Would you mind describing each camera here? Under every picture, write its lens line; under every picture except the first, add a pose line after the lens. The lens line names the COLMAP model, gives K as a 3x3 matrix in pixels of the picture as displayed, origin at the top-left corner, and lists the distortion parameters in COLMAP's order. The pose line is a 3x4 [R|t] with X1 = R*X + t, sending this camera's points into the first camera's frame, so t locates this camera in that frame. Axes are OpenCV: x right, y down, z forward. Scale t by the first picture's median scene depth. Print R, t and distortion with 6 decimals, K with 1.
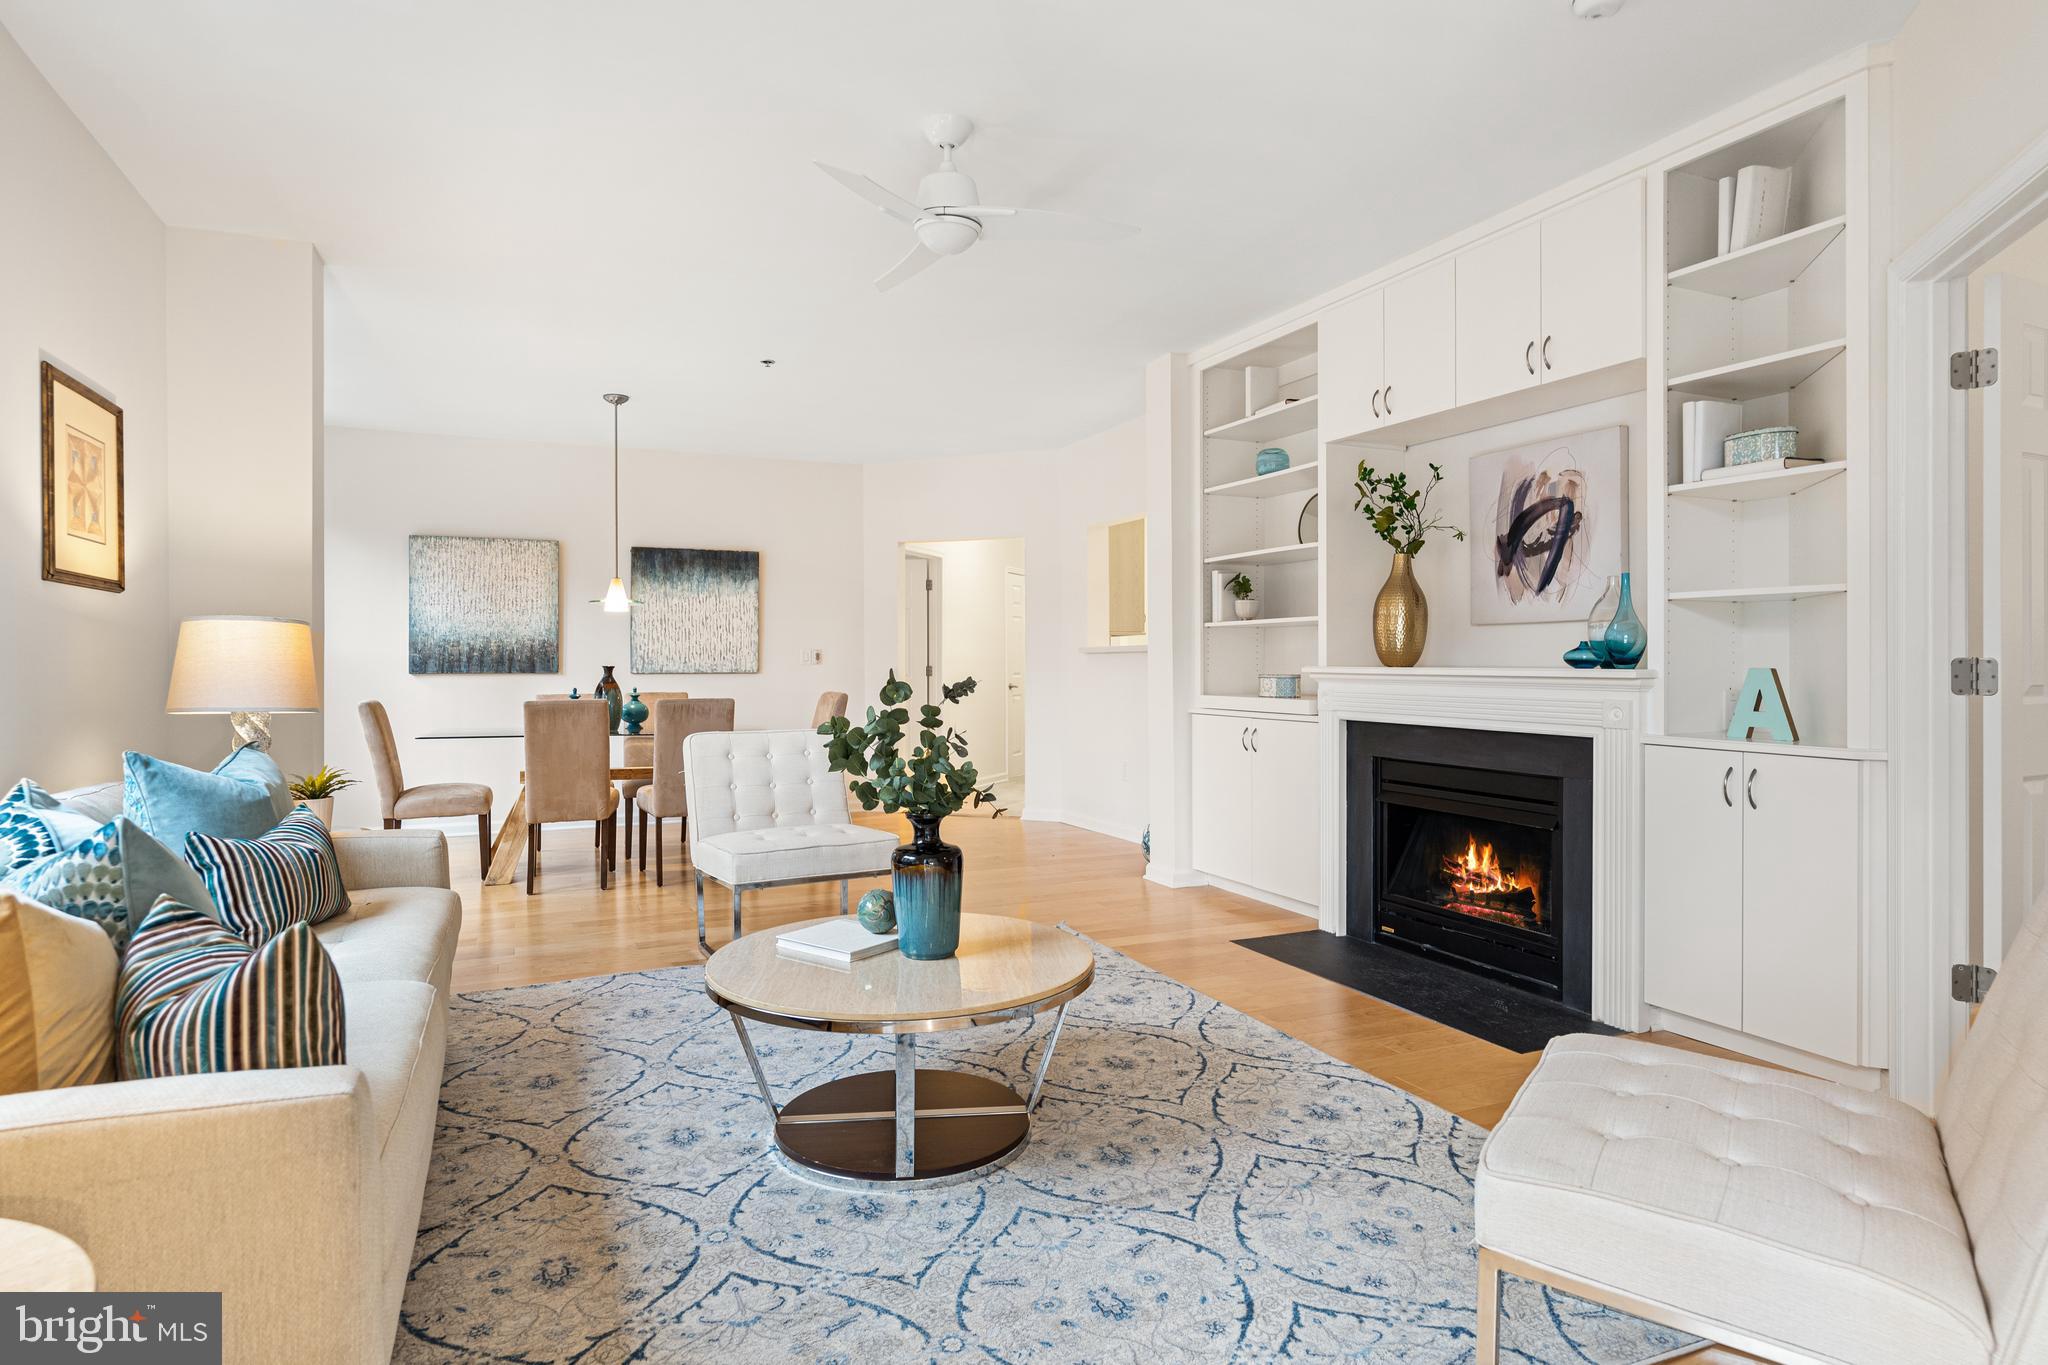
lens RADIAL K [[1100.9, 0, 991.3], [0, 1100.9, 659.7], [0, 0, 1]] dist [0.002066, 0.001454]
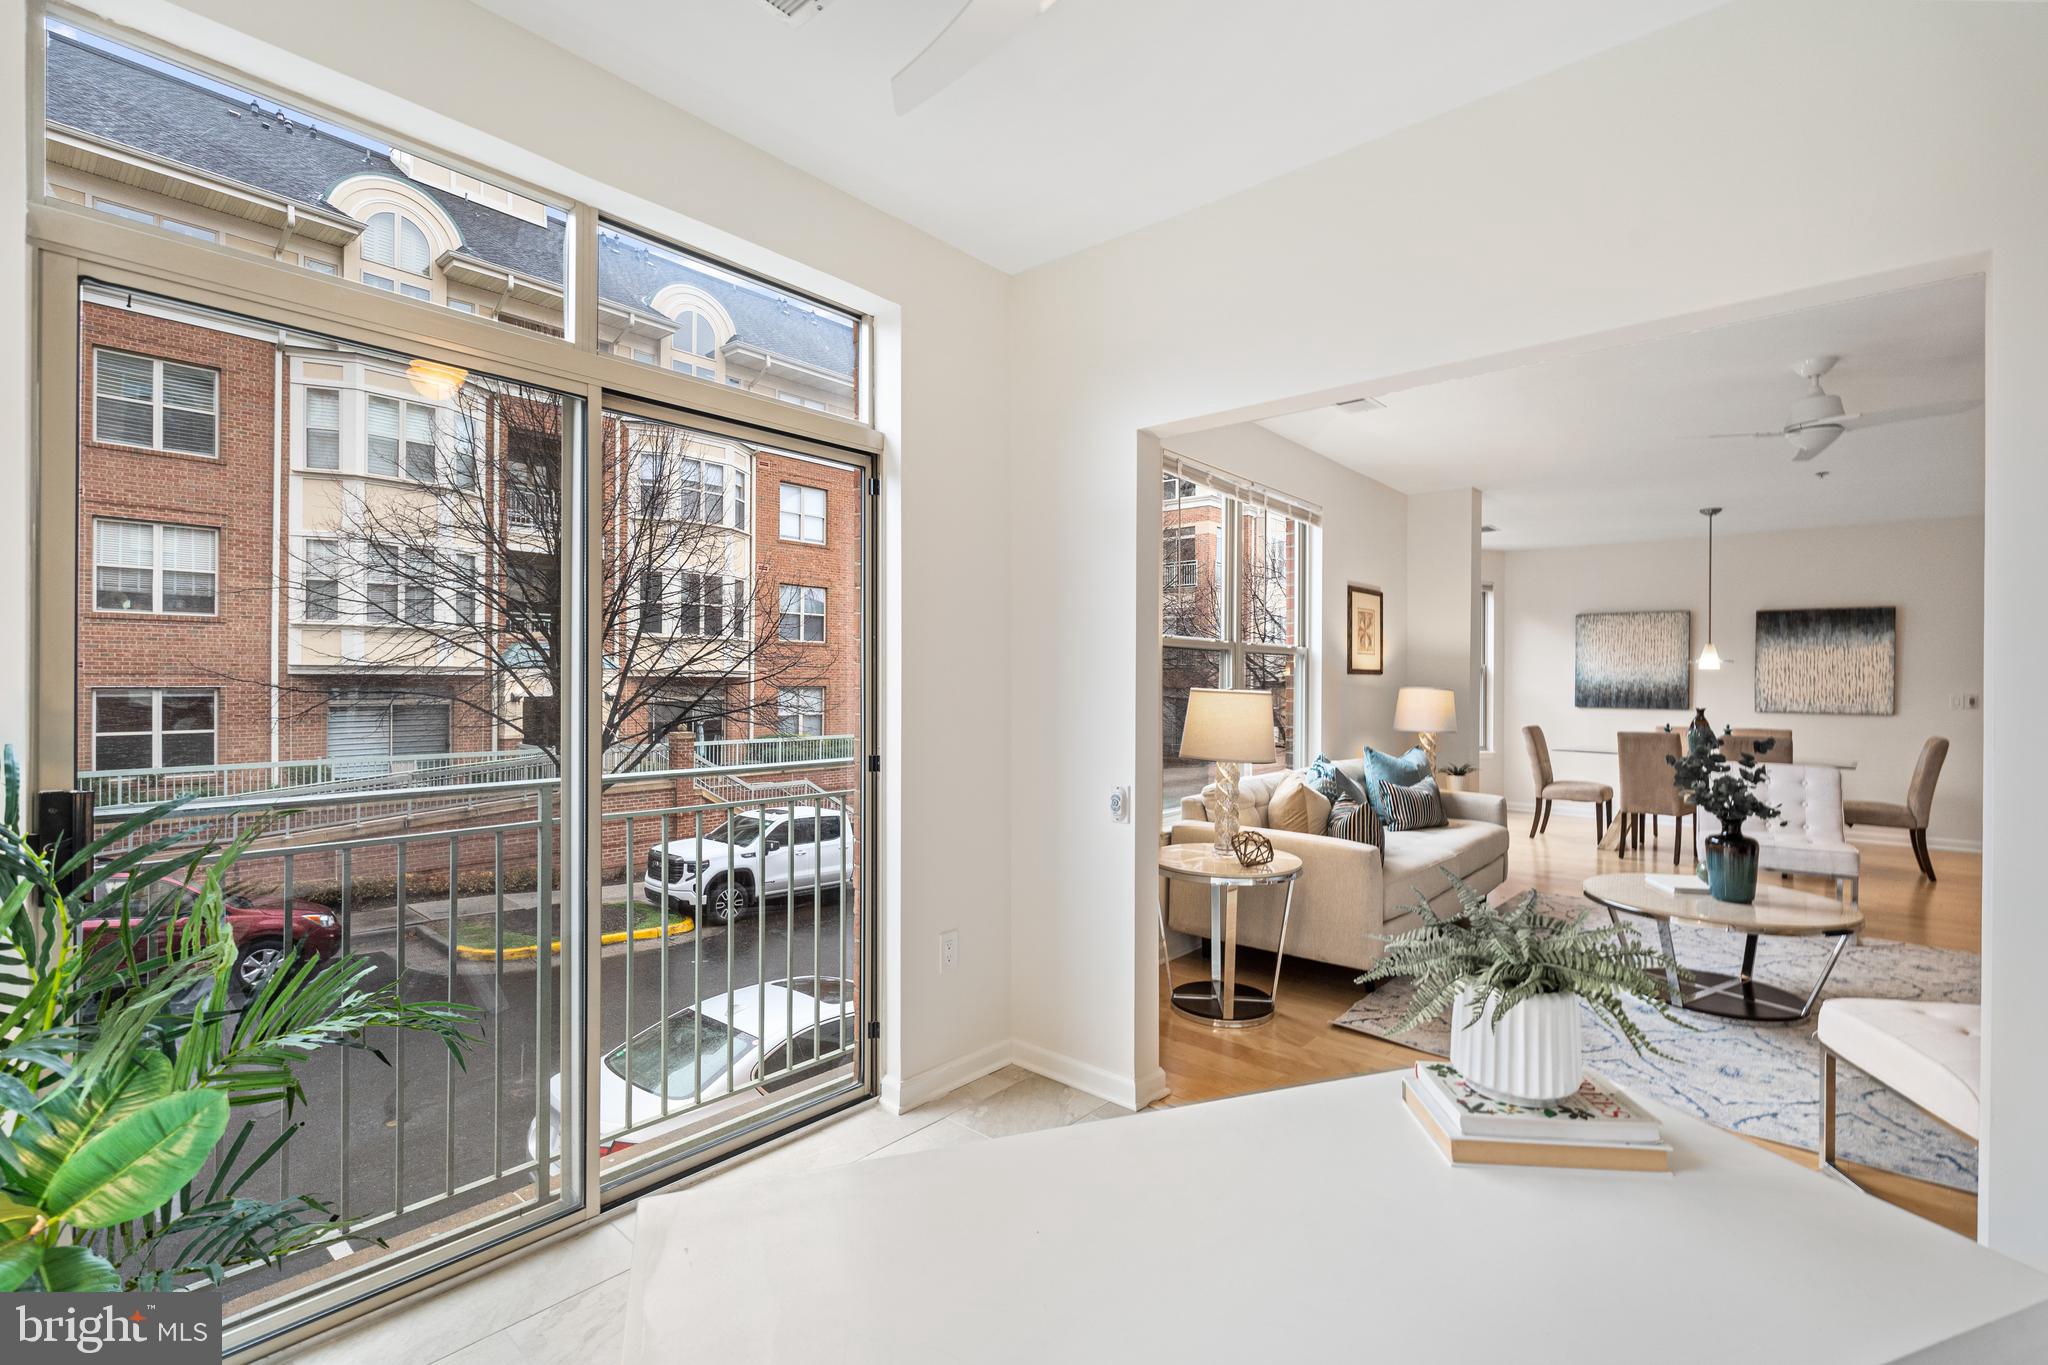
lens RADIAL K [[920.0, 0, 1023.2], [0, 920.0, 676.4], [0, 0, 1]] dist [-0.000532, -0.000741]
pose [[0.428581, 0.004783, -0.903491, 0.319070], [-0.005744, 0.999980, 0.002569, -0.031315], [0.903485, 0.004089, 0.428600, -0.249697]]
